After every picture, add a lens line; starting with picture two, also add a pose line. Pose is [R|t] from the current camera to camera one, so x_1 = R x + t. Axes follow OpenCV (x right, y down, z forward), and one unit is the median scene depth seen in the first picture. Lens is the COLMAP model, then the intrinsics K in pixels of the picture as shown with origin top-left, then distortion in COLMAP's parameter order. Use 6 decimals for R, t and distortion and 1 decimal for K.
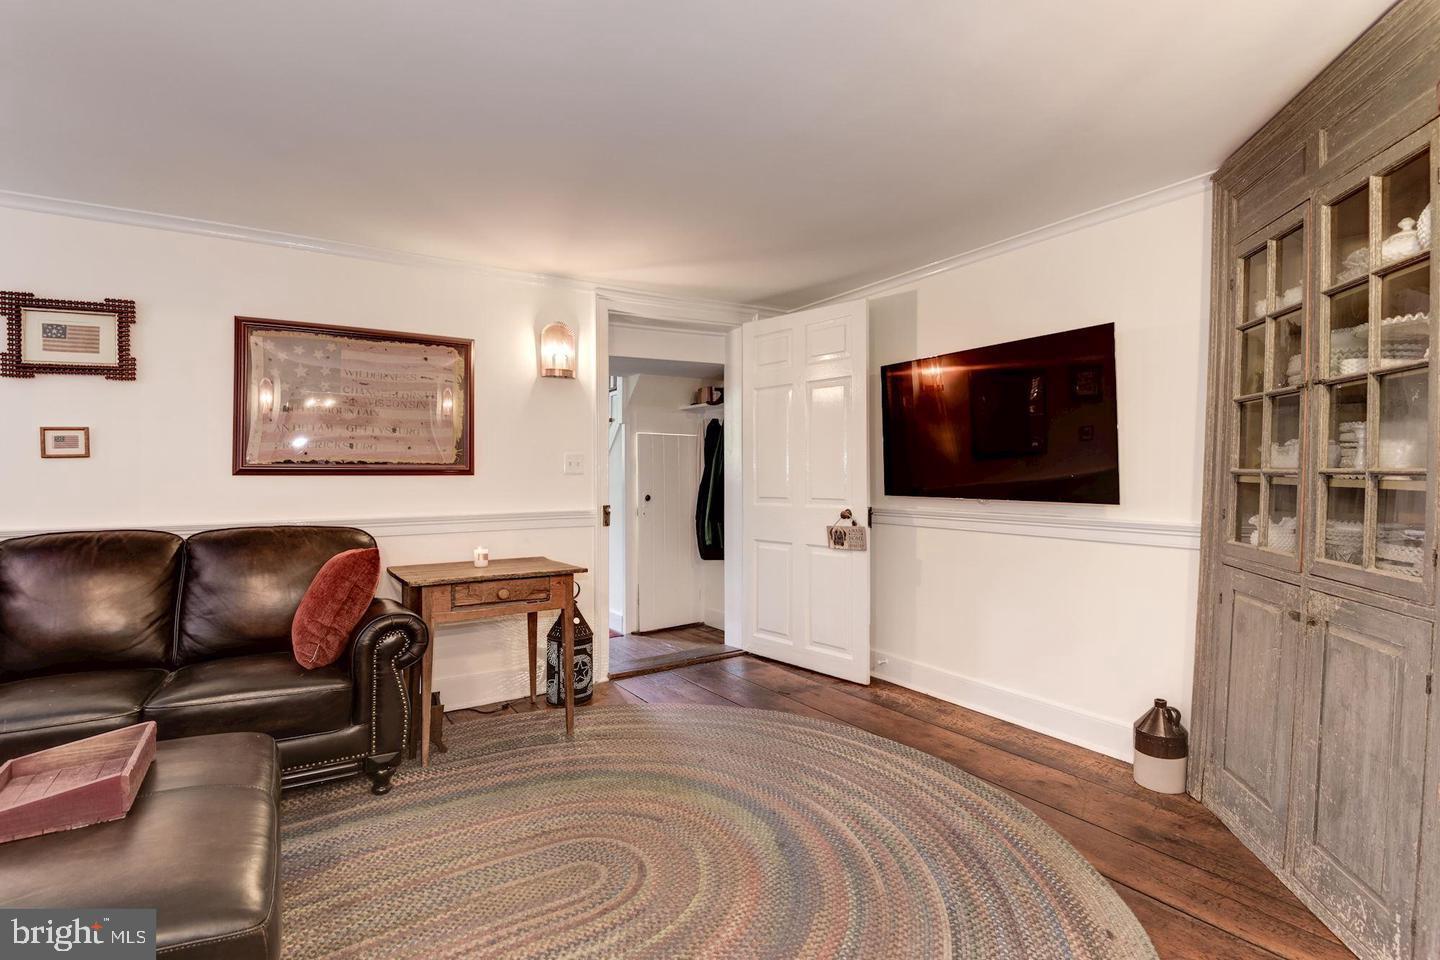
lens RADIAL K [[695.1, 0, 717.4], [0, 695.1, 451.7], [0, 0, 1]] dist [0.010304, -0.020734]
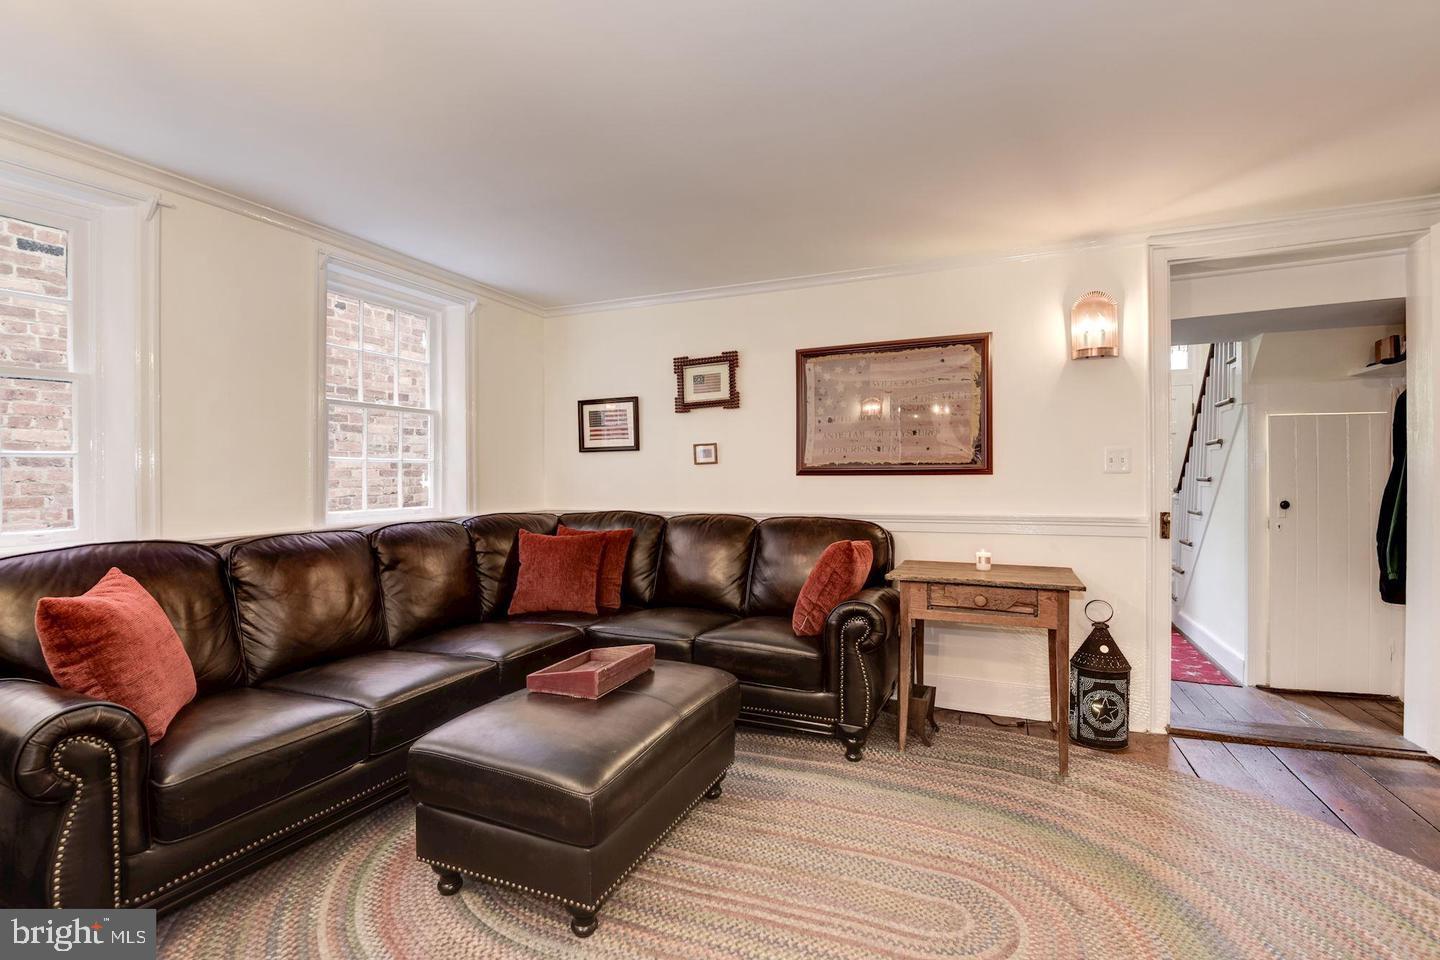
lens RADIAL K [[676.9, 0, 693.3], [0, 676.9, 471.4], [0, 0, 1]] dist [0.030134, -0.027755]
pose [[0.544623, -0.006708, -0.838654, 0.237544], [0.033226, 0.999356, 0.013584, 0.003500], [0.838022, -0.035263, 0.544495, 0.164540]]
